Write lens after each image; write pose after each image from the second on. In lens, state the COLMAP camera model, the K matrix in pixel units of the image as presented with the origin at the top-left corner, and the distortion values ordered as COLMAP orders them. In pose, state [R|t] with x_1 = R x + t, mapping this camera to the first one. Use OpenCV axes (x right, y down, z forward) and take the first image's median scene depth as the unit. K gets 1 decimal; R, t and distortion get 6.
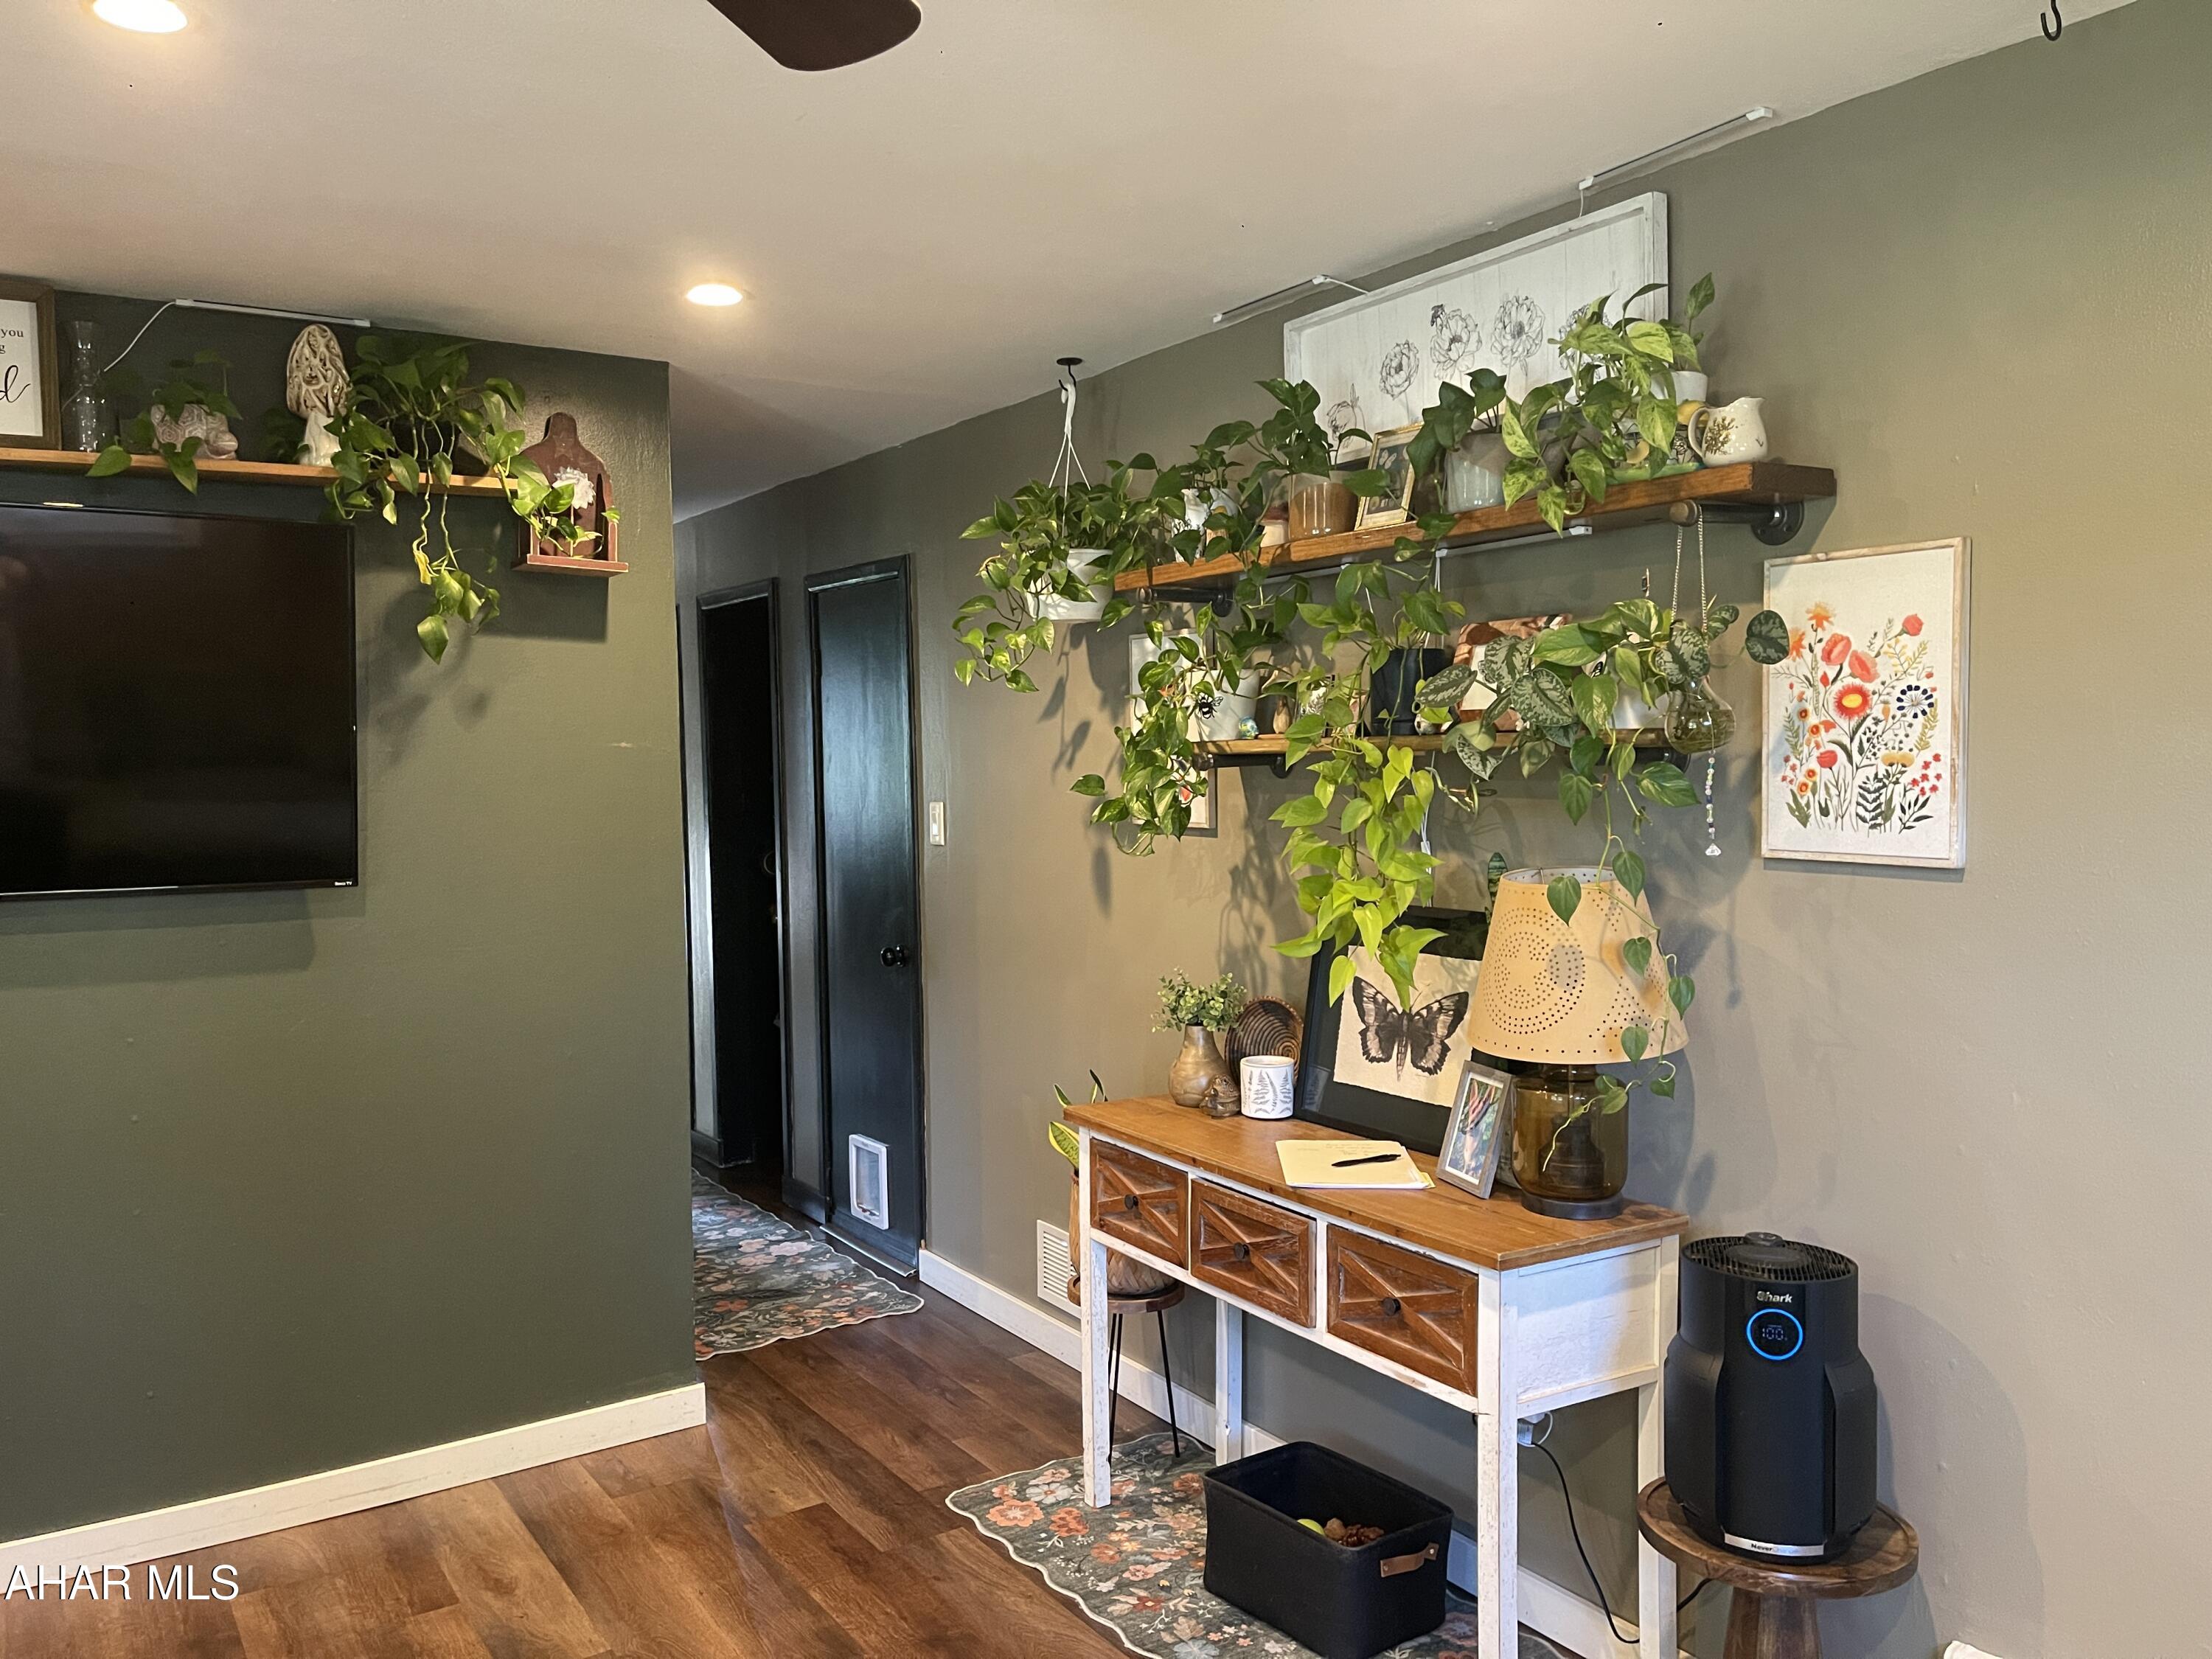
lens RADIAL K [[1672.9, 0, 1106.6], [0, 1672.9, 833.3], [0, 0, 1]] dist [0.017293, -0.000926]
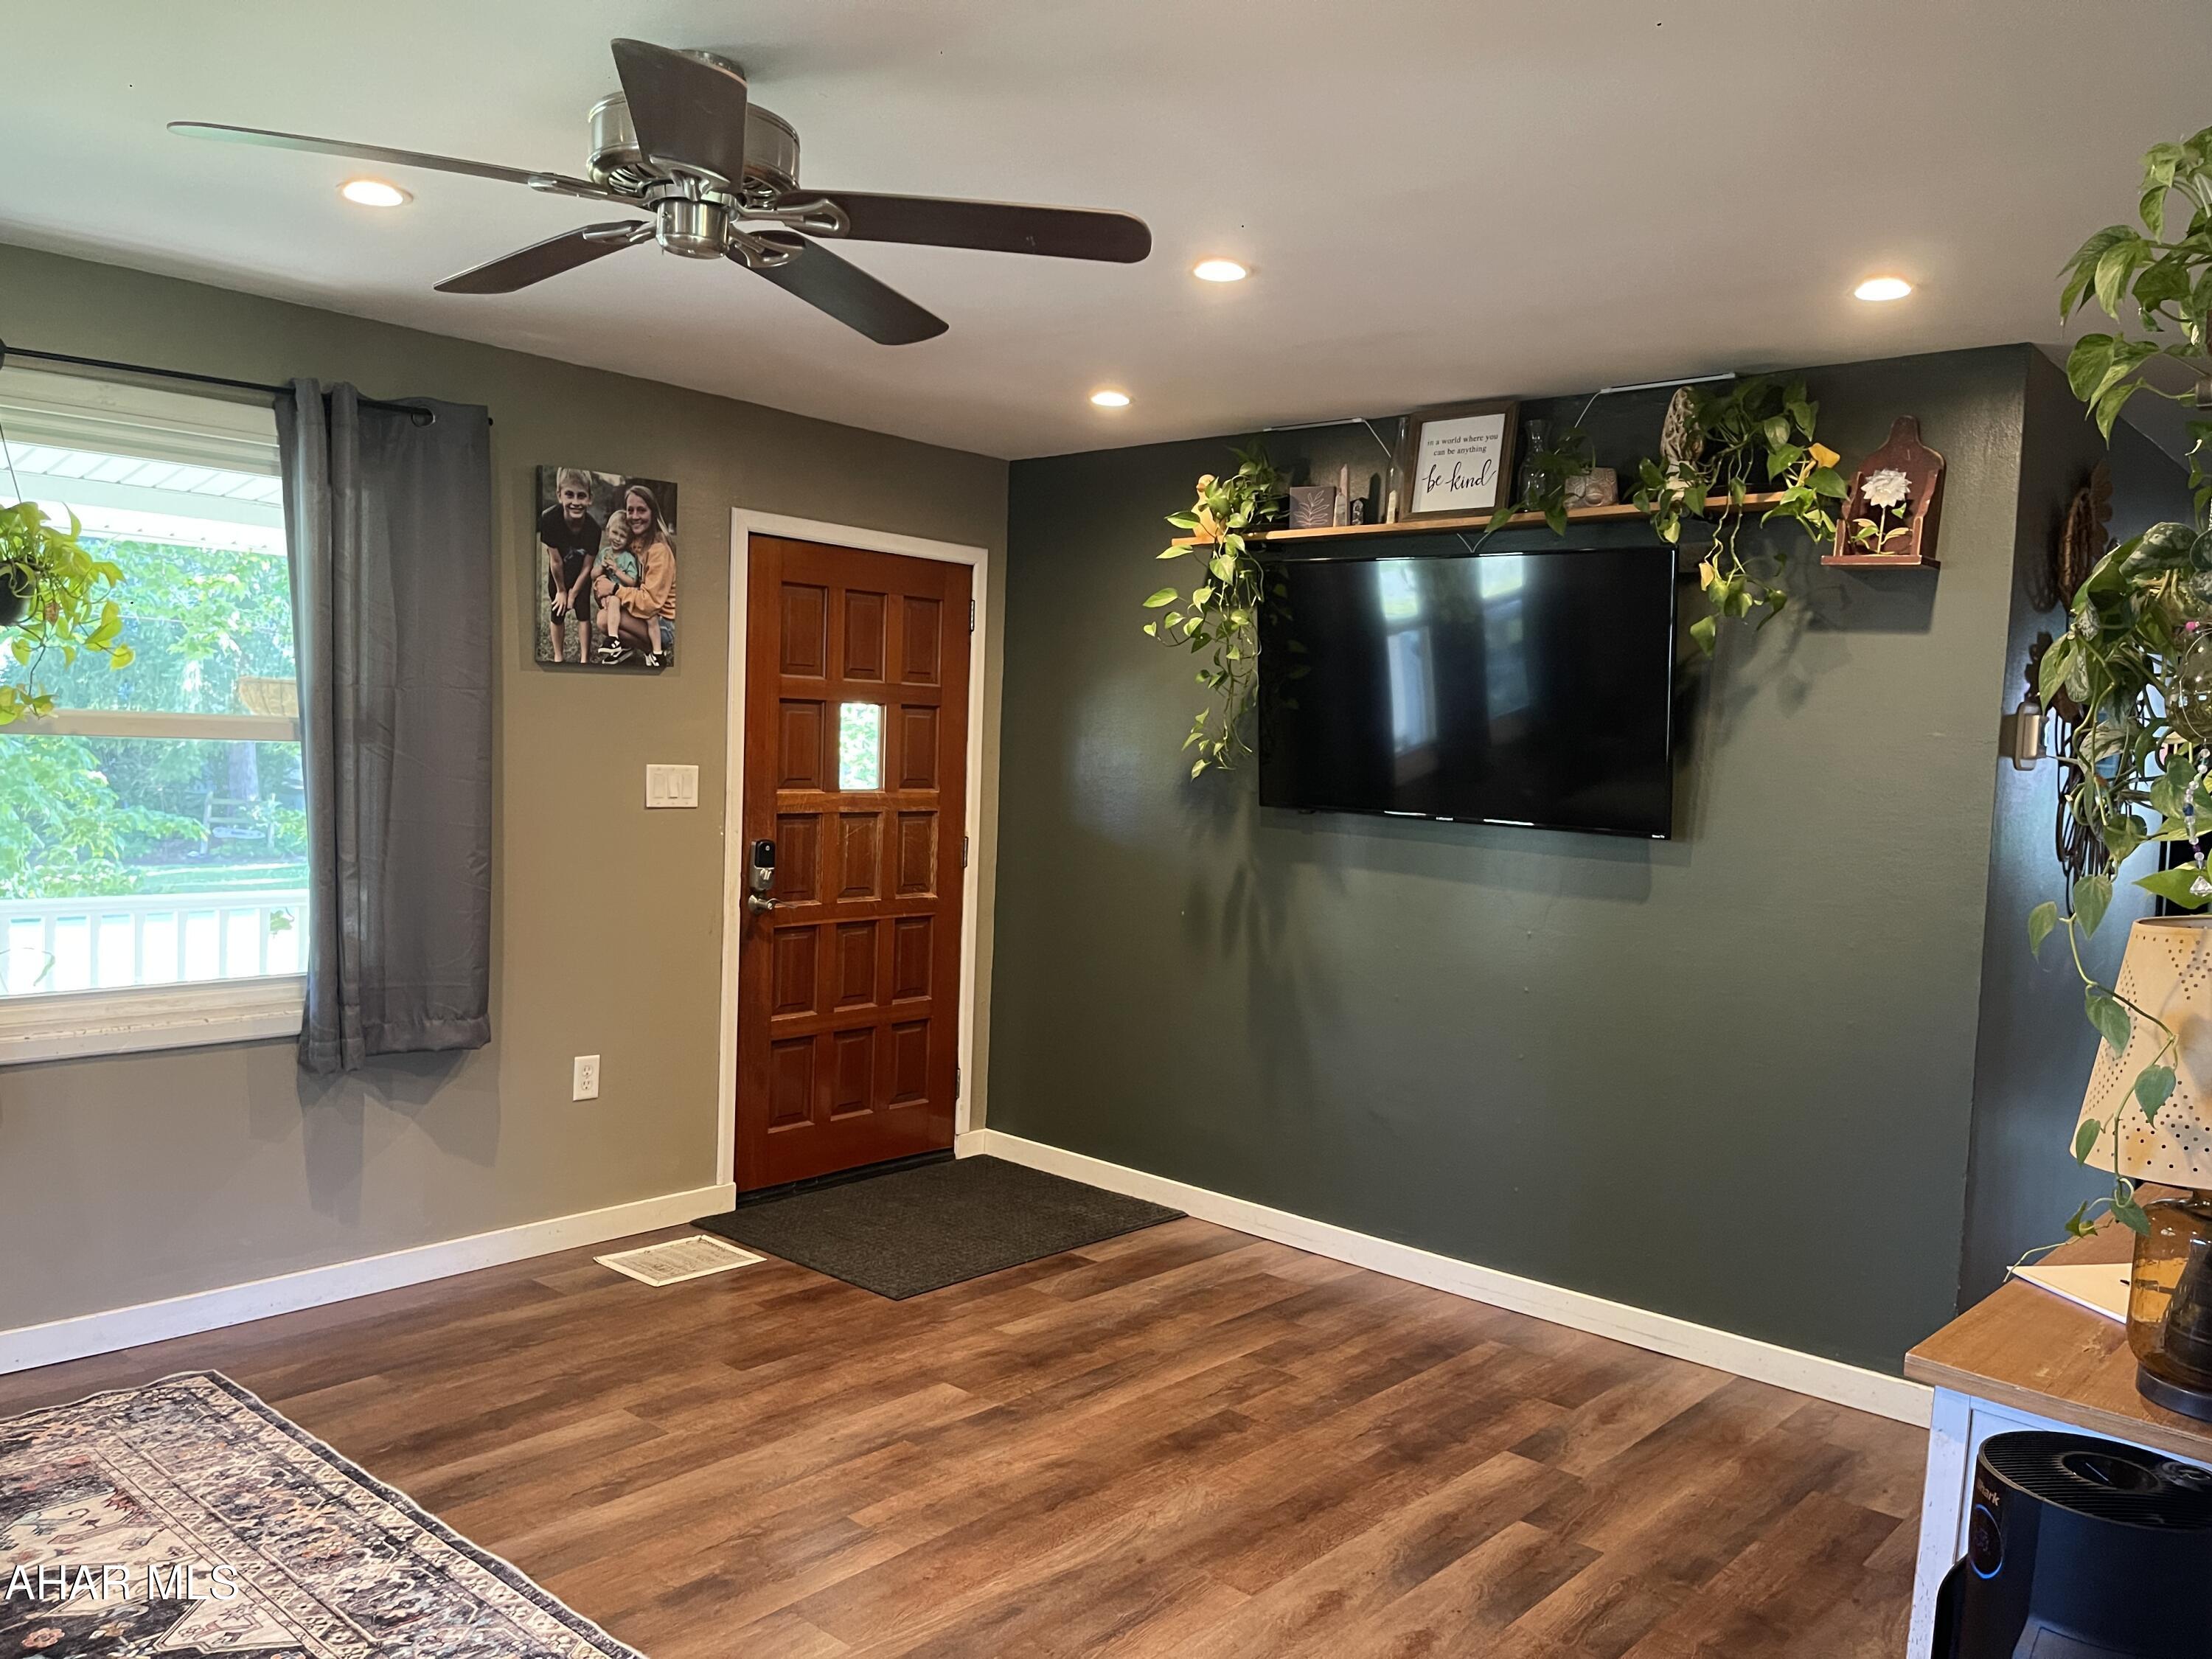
lens RADIAL K [[1672.9, 0, 1108.0], [0, 1672.9, 833.2], [0, 0, 1]] dist [0.017293, -0.000926]
pose [[0.251366, 0.076069, -0.964898, 0.682567], [-0.095251, 0.994012, 0.053550, -0.000067], [0.963194, 0.078447, 0.257107, 0.312438]]
